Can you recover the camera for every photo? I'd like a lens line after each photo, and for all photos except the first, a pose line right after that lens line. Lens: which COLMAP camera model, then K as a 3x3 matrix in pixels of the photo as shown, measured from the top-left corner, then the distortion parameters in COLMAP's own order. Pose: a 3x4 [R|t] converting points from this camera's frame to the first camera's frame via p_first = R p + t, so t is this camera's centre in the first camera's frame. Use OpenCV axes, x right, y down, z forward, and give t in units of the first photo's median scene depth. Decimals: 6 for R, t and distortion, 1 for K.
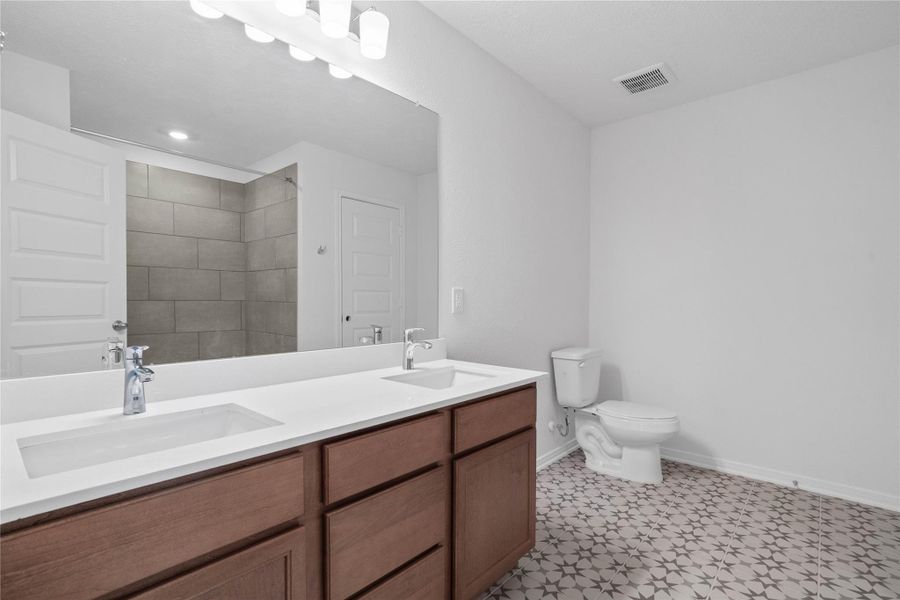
lens RADIAL K [[421.5, 0, 449.6], [0, 421.5, 291.3], [0, 0, 1]] dist [0.000535, 0.000311]
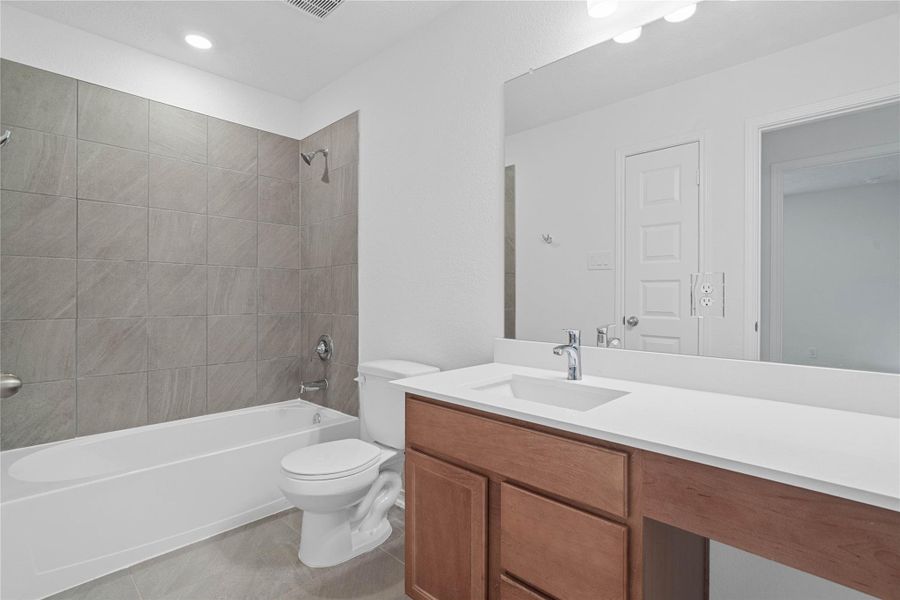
lens RADIAL K [[421.5, 0, 449.6], [0, 421.5, 291.3], [0, 0, 1]] dist [0.000535, 0.000311]
pose [[-0.038612, -0.014502, -0.999149, 0.638307], [0.027706, 0.999495, -0.015578, 0.014056], [0.998870, -0.028284, -0.038191, 0.657741]]
